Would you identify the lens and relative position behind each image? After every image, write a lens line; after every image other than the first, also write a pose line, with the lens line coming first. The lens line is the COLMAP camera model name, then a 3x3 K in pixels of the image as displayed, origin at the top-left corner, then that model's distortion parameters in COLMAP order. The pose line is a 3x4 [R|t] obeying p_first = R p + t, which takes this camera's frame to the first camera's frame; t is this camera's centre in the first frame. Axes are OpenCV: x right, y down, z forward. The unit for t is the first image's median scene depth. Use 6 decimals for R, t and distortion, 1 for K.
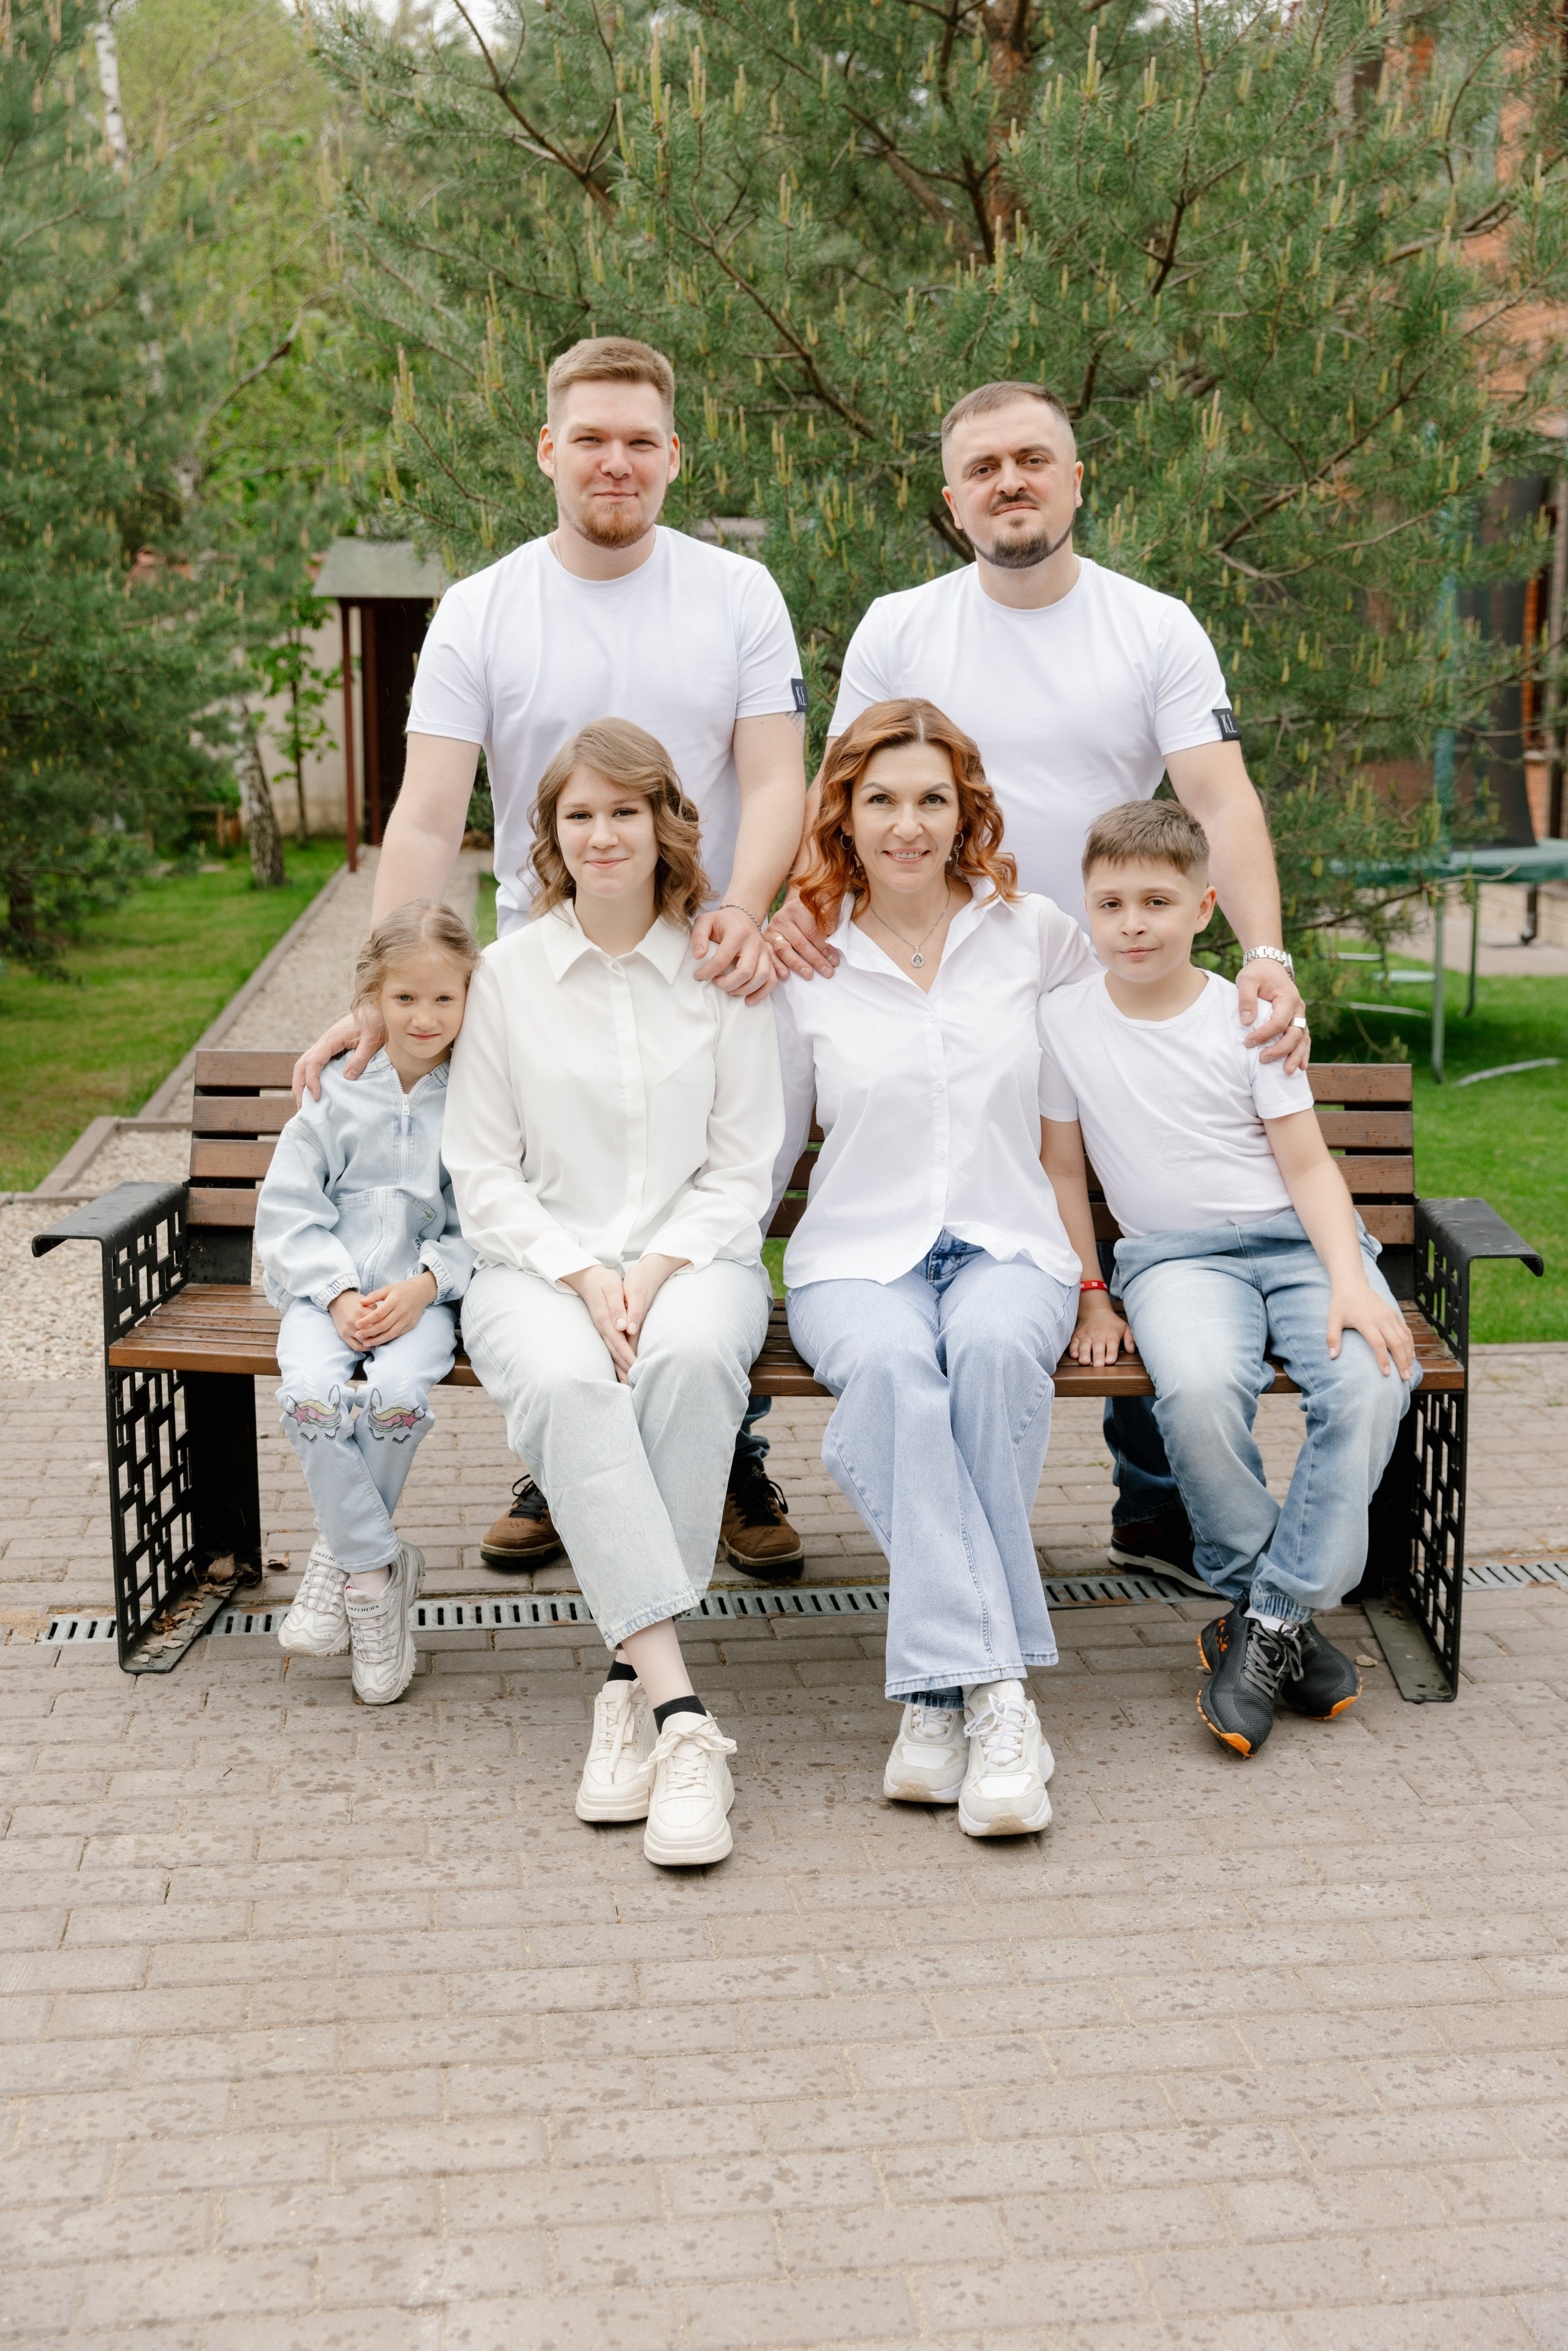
lens RADIAL K [[2920.0, 0, 812.9], [0, 2920.0, 1173.6], [0, 0, 1]] dist [0.003381, -0.008543]
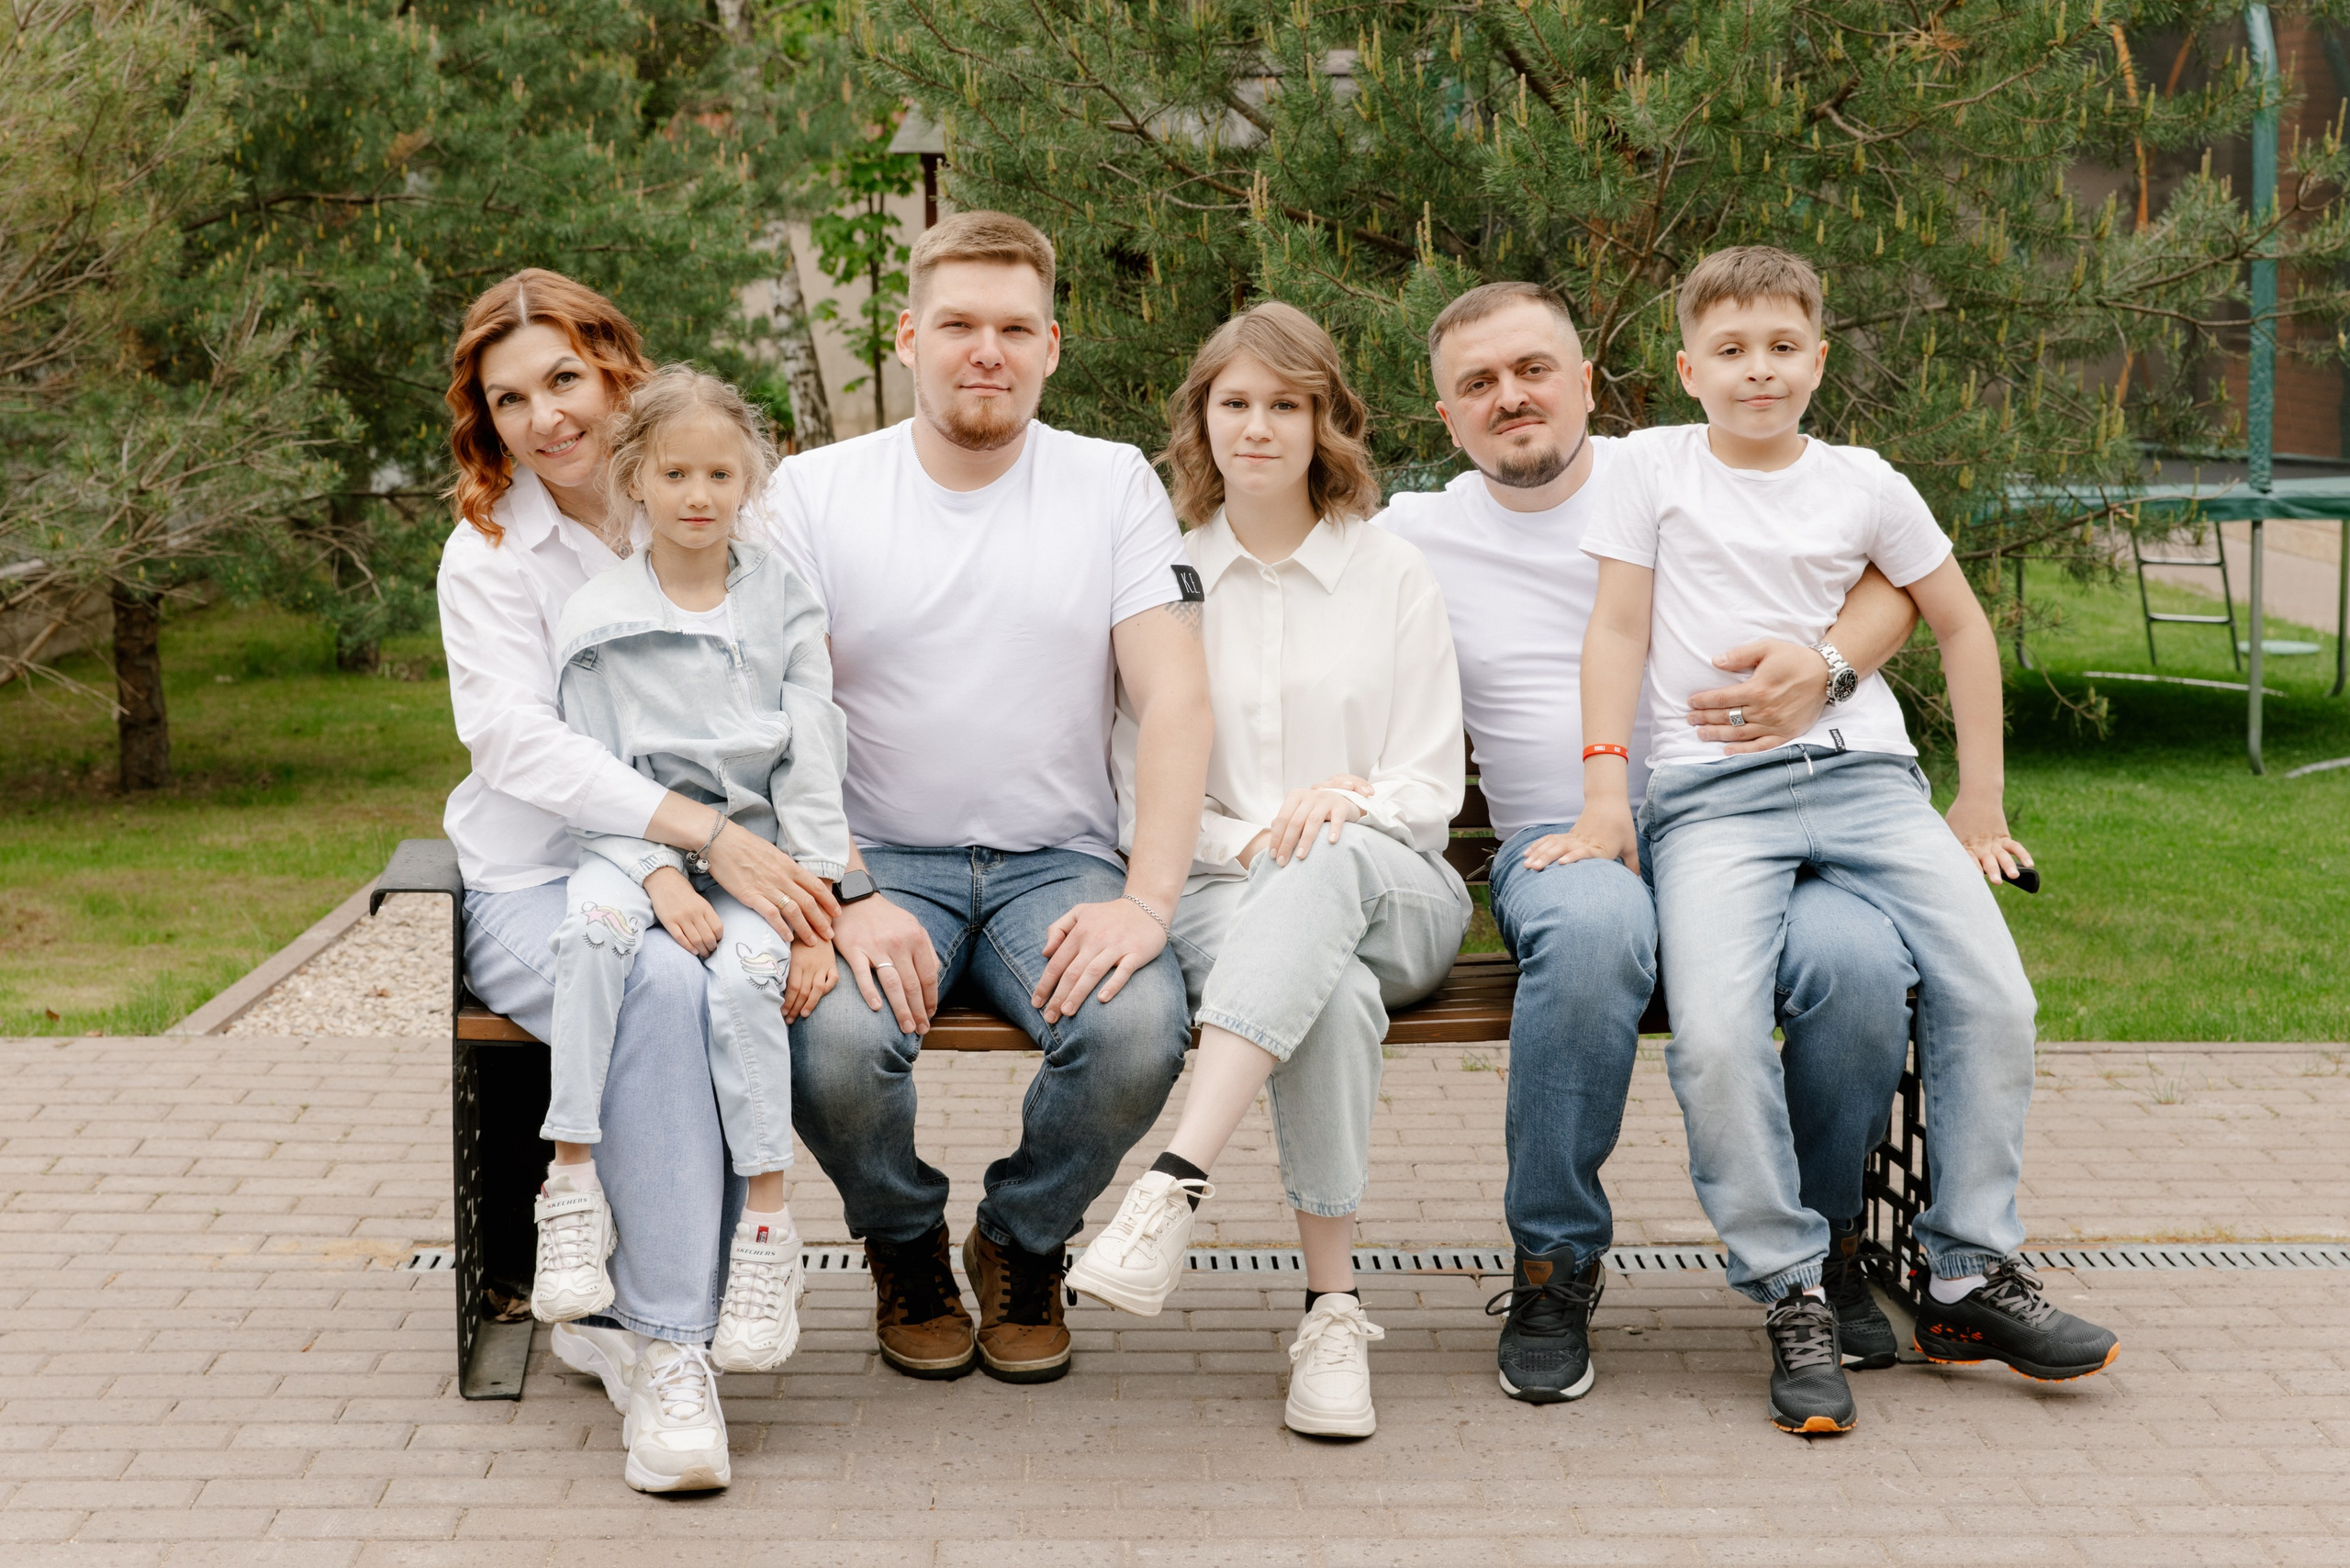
lens RADIAL K [[4035.1, 0, 1160.8], [0, 4035.1, 774.1], [0, 0, 1]] dist [-0.000511, -0.032618]
pose [[0.993590, 0.013850, -0.112196, 0.122481], [-0.018441, 0.999030, -0.039978, 0.047128], [0.111534, 0.041791, 0.992882, -0.270496]]
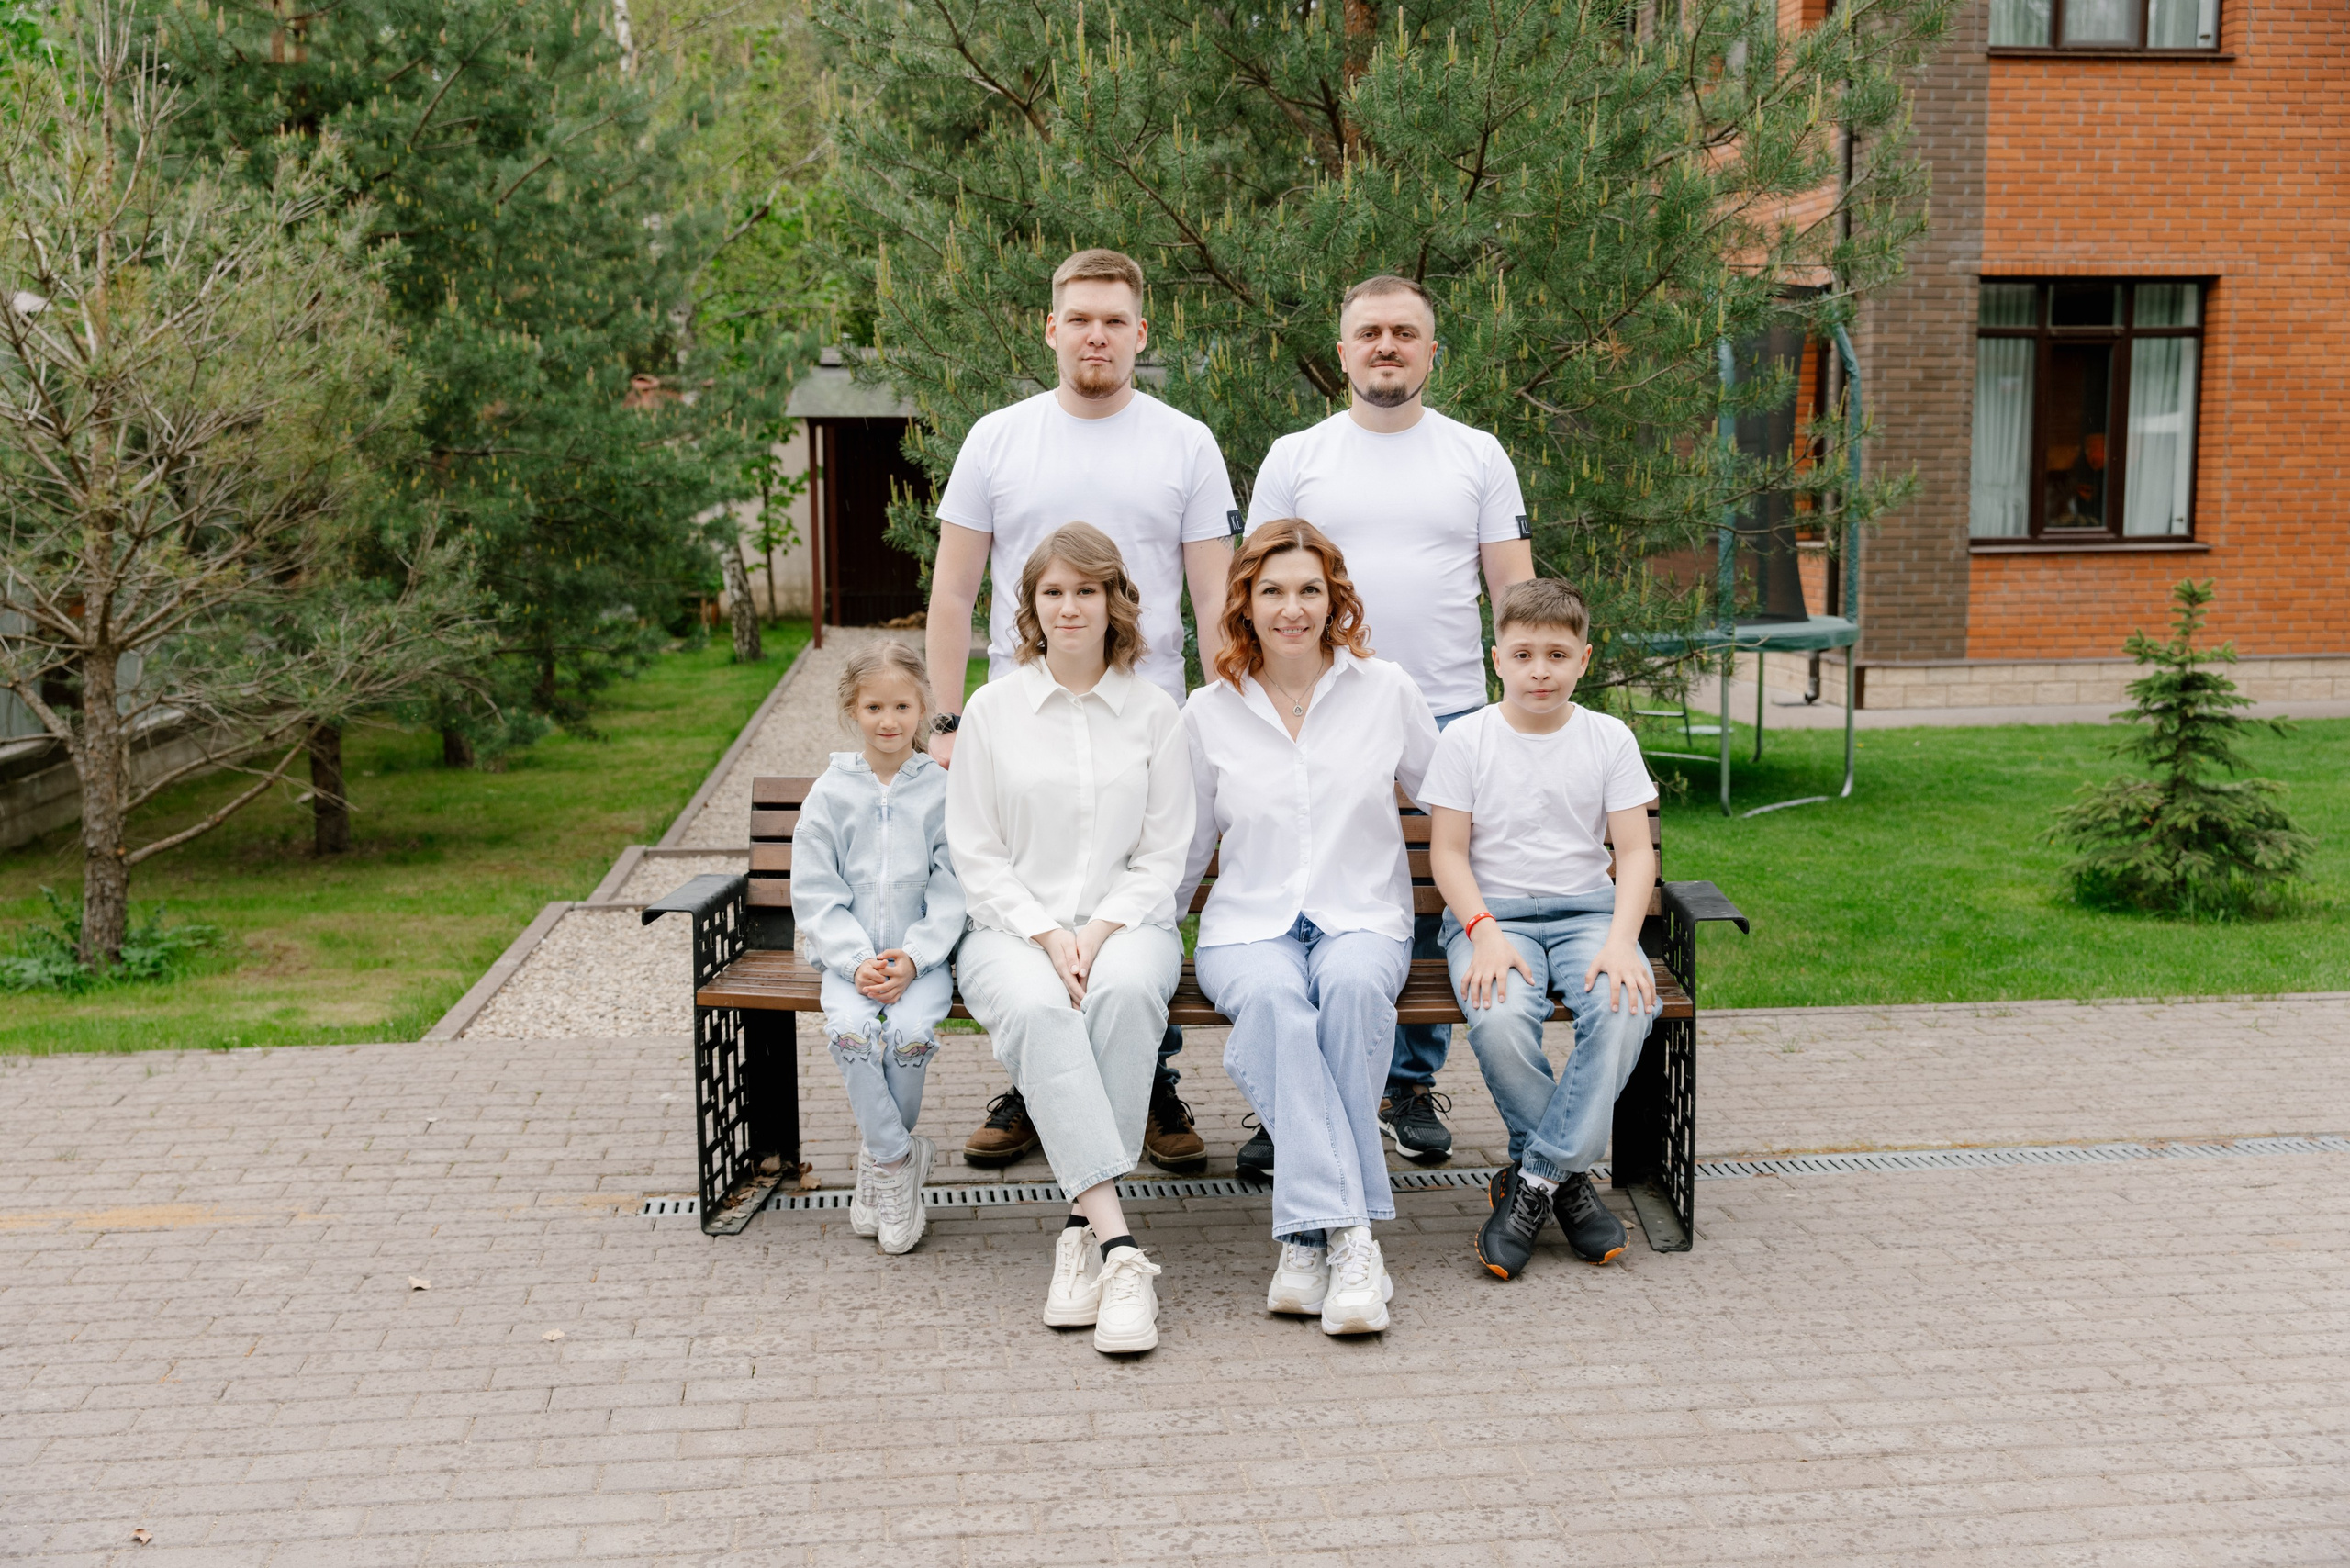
lens RADIAL K [[2576.3, 0, 1180.8], [0, 2576.3, 780.6], [0, 0, 1]] dist [-0.004064, -0.005708]
pose [[0.999936, -0.004909, -0.010233, -0.002396], [0.004381, 0.998688, -0.051026, 0.021777], [0.010470, 0.050978, 0.998645, -0.188603]]
